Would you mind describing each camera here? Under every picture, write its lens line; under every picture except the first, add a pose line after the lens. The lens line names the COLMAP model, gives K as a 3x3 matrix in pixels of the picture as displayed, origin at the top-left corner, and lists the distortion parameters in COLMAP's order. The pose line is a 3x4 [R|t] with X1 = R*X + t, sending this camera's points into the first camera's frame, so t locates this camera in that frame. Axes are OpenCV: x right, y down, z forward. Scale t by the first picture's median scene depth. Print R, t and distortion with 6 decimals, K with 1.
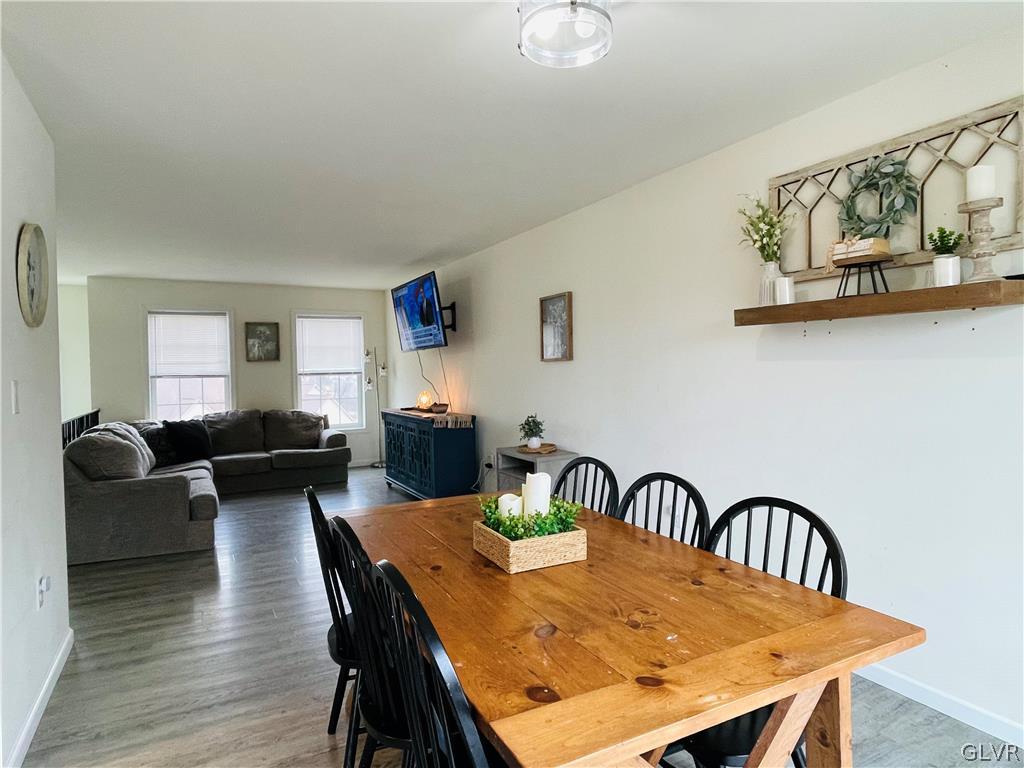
lens RADIAL K [[587.8, 0, 512.0], [0, 587.8, 384.0], [0, 0, 1]] dist [-0.002470, -0.001010]
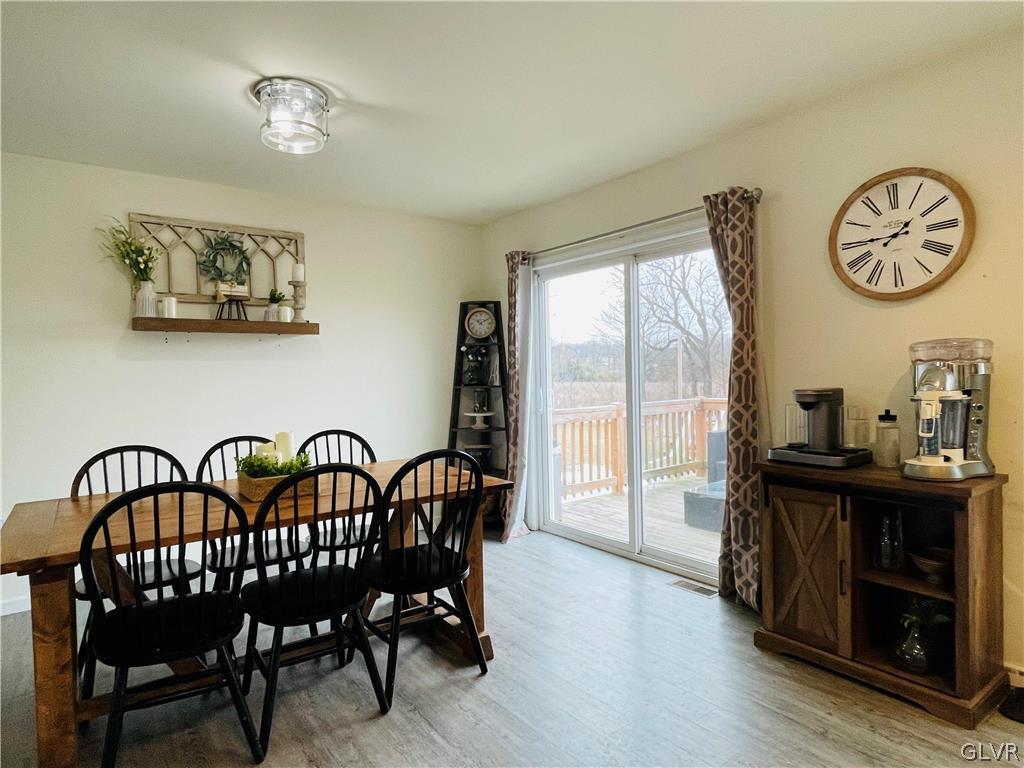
lens RADIAL K [[587.8, 0, 512.0], [0, 587.8, 384.0], [0, 0, 1]] dist [-0.002470, -0.001010]
pose [[-0.139322, -0.007702, 0.990217, -0.377687], [0.046186, 0.998831, 0.014267, 0.012061], [-0.989169, 0.047722, -0.138804, 0.170773]]
